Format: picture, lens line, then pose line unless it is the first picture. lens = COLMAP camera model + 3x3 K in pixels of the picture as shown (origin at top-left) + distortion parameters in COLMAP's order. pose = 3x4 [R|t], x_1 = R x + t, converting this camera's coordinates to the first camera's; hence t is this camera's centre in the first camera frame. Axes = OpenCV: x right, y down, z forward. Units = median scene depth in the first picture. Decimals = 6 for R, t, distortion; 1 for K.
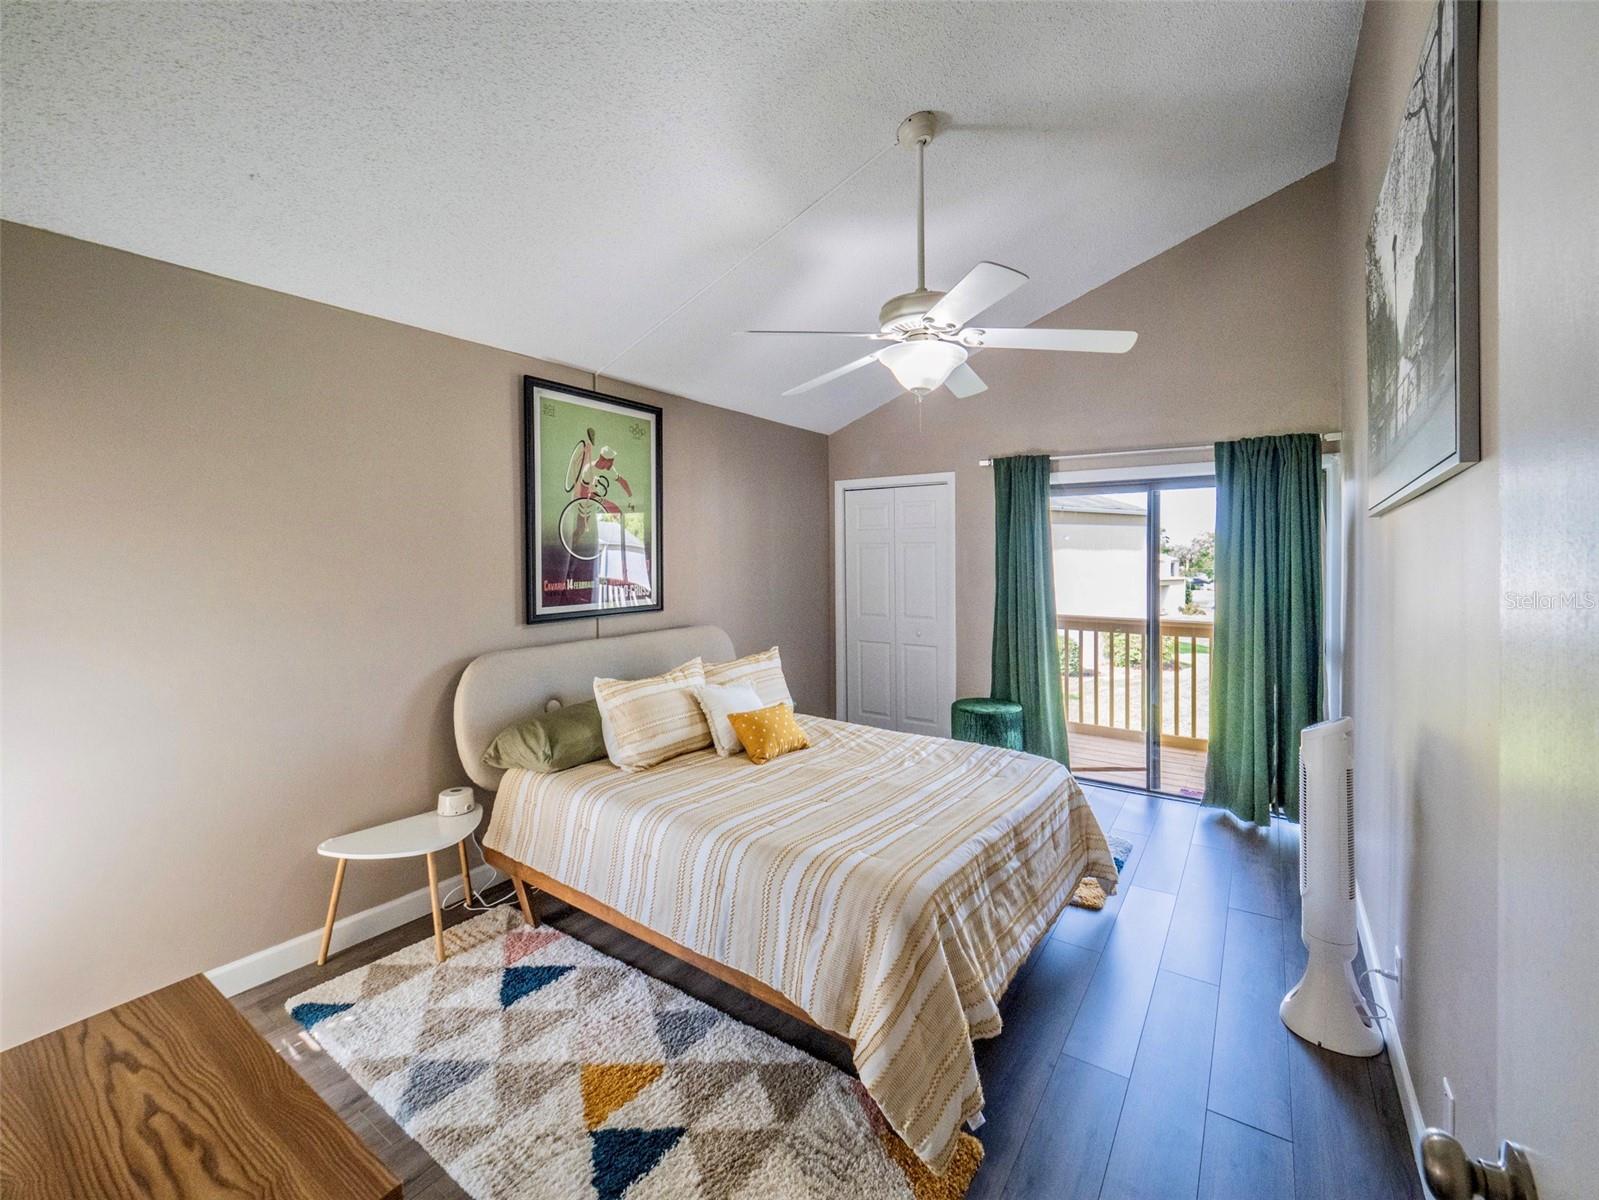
lens RADIAL K [[653.0, 0, 841.2], [0, 653.0, 538.0], [0, 0, 1]] dist [0.067382, -0.000048]
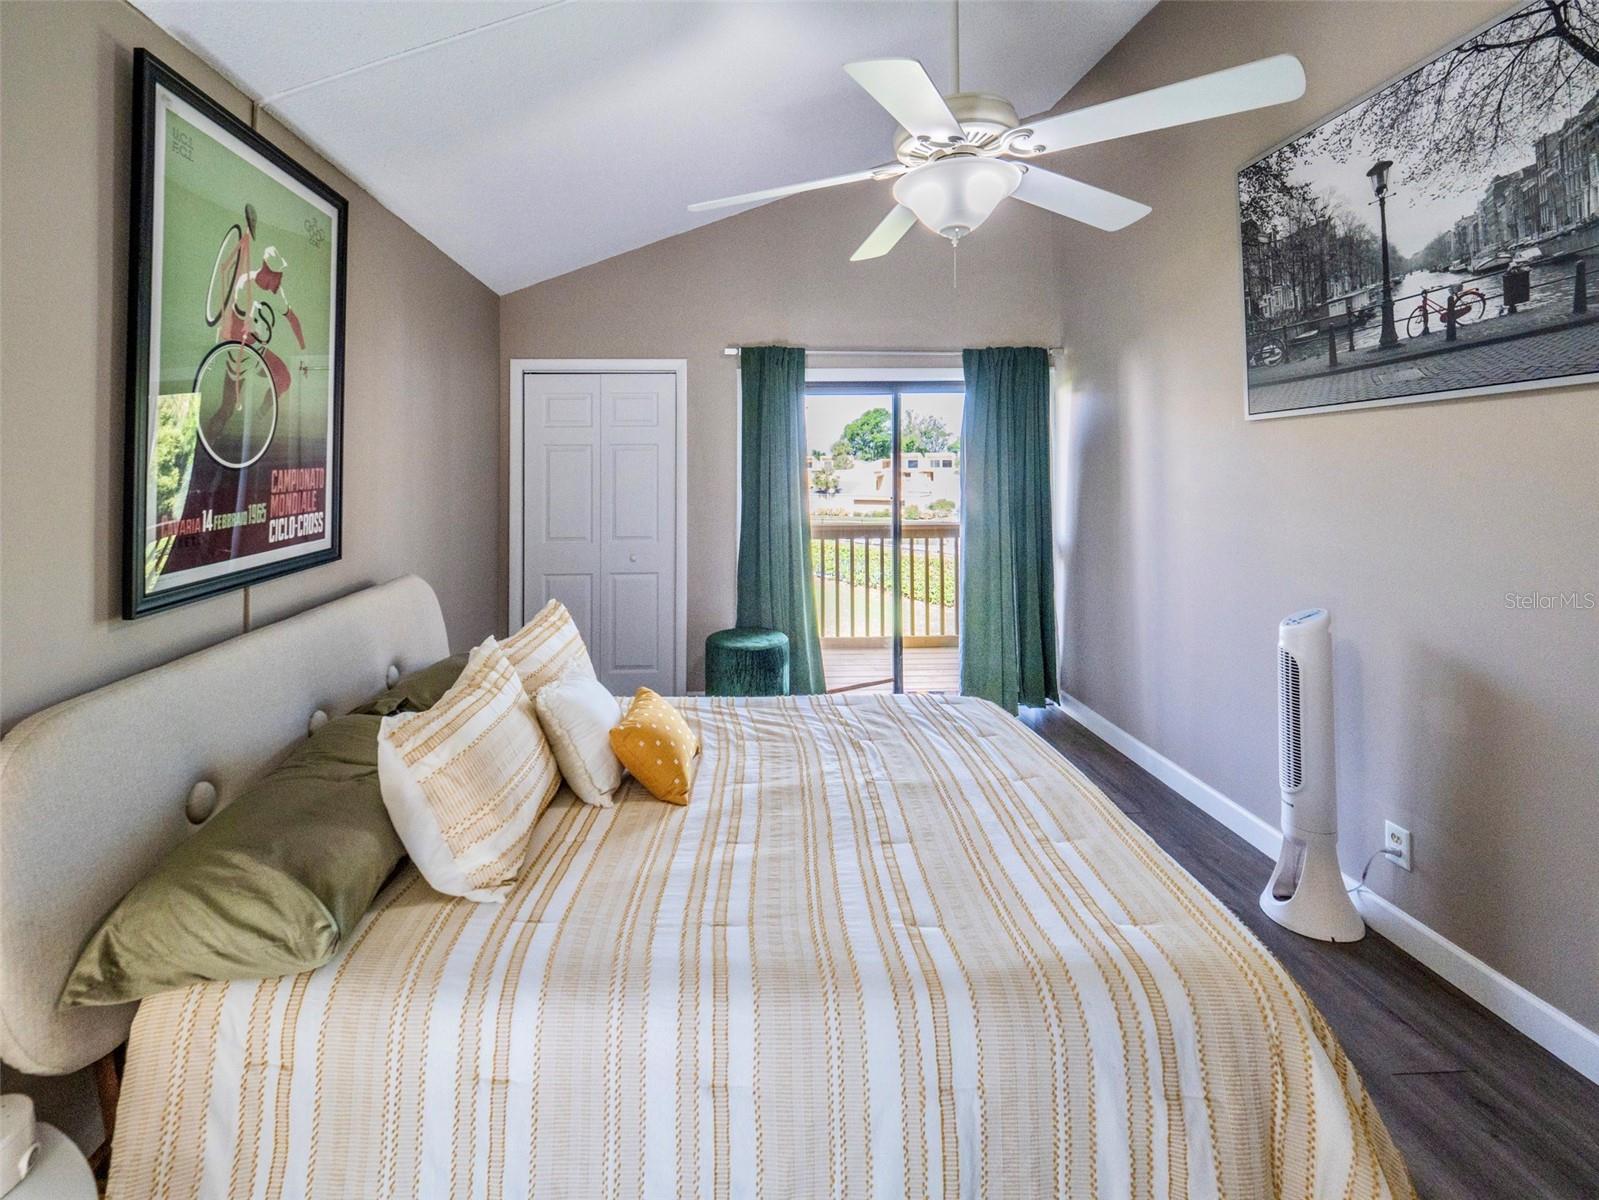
lens RADIAL K [[679.0, 0, 807.8], [0, 679.0, 421.8], [0, 0, 1]] dist [-0.000519, -0.000212]
pose [[0.821483, 0.026406, 0.569621, -0.314207], [-0.007507, 0.999341, -0.035501, 0.012850], [-0.570183, 0.024887, 0.821141, 0.333932]]
